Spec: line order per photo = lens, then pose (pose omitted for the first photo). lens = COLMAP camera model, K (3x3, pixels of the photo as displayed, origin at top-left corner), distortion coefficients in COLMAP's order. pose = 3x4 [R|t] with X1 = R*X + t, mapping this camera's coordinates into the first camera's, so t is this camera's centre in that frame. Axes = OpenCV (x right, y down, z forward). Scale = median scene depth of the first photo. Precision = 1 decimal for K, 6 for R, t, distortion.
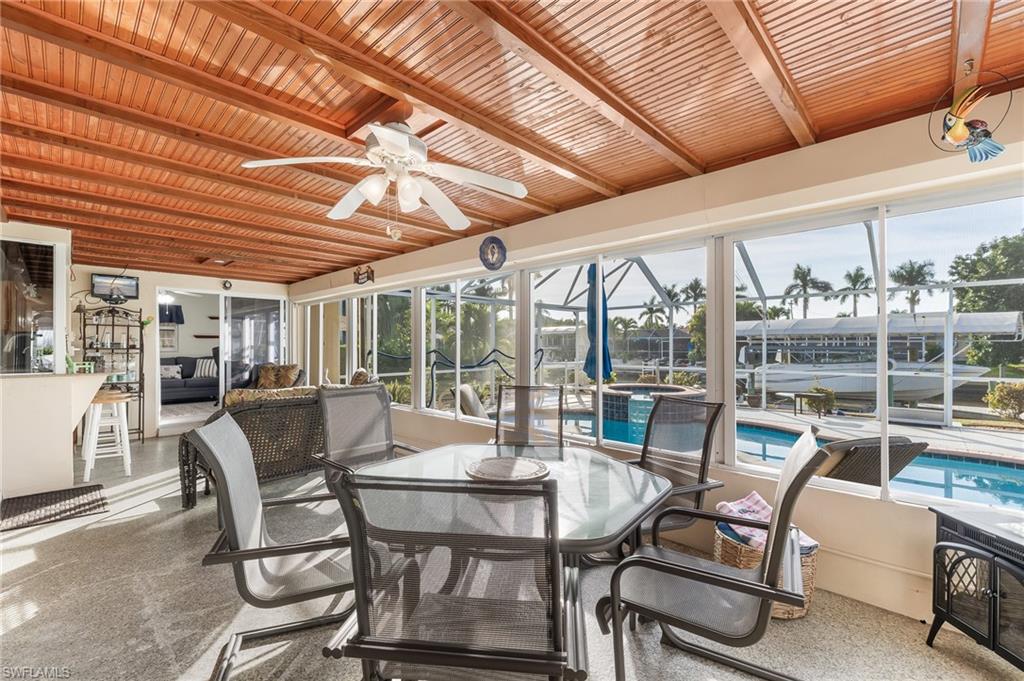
lens RADIAL K [[444.0, 0, 515.4], [0, 444.0, 348.1], [0, 0, 1]] dist [0.002942, -0.000089]
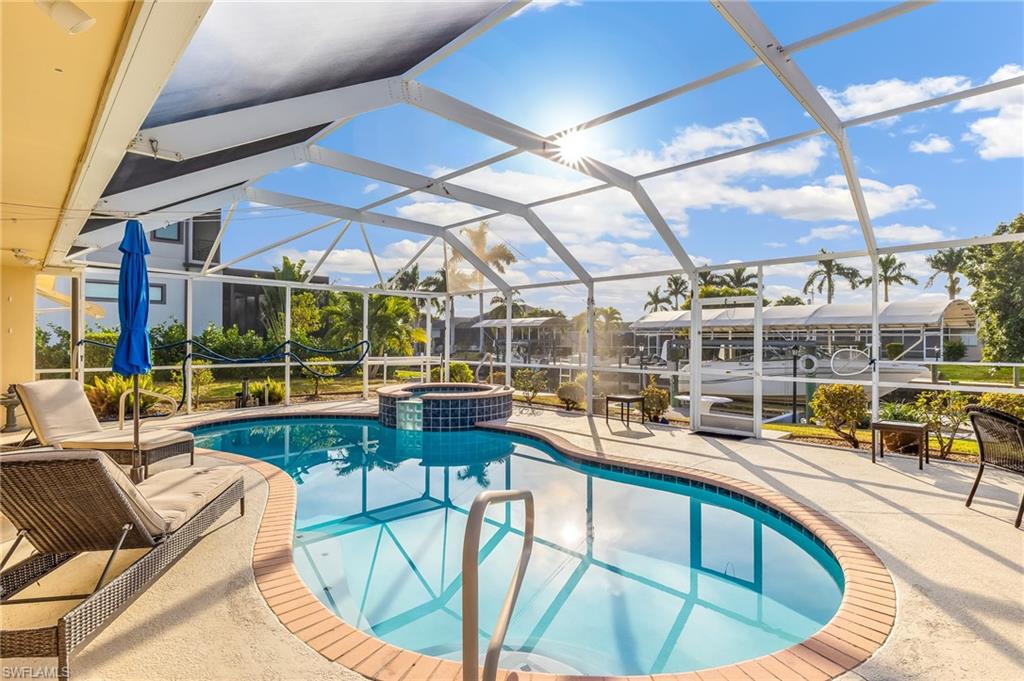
lens RADIAL K [[503.7, 0, 503.2], [0, 503.7, 339.1], [0, 0, 1]] dist [-0.000283, 0.000315]
pose [[0.999562, 0.006718, -0.028806, 0.574221], [-0.006912, 0.999954, -0.006650, 0.006594], [0.028760, 0.006846, 0.999563, 0.078603]]
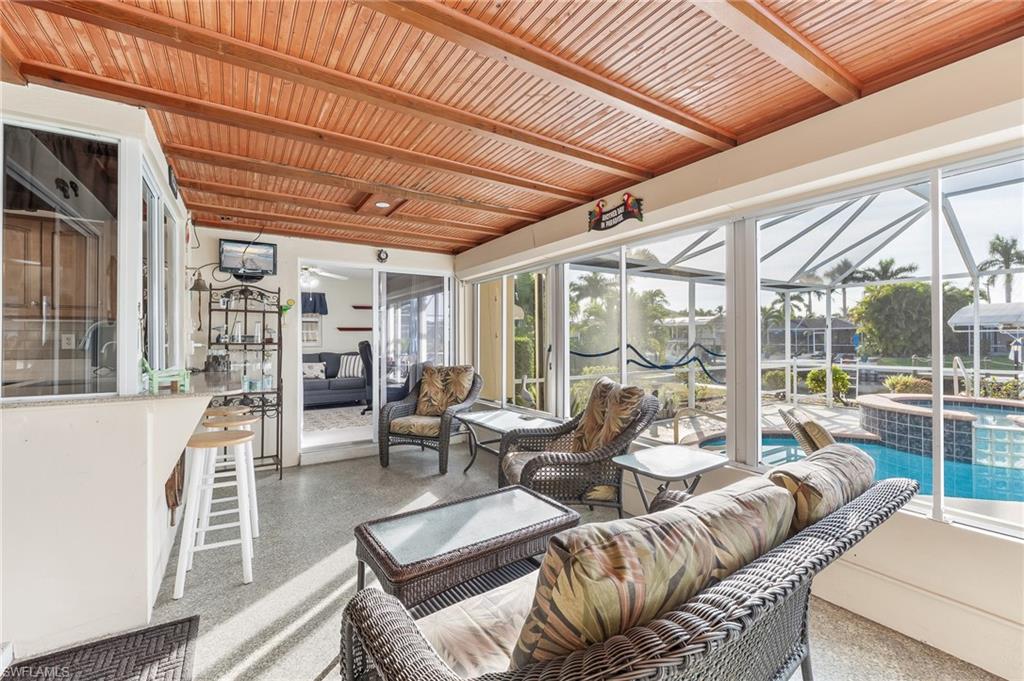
lens RADIAL K [[444.0, 0, 514.1], [0, 444.0, 337.2], [0, 0, 1]] dist [0.002942, -0.000089]
pose [[0.973062, -0.005424, -0.230482, -0.252075], [0.003233, 0.999946, -0.009884, -0.000674], [0.230523, 0.008873, 0.973026, 0.318933]]
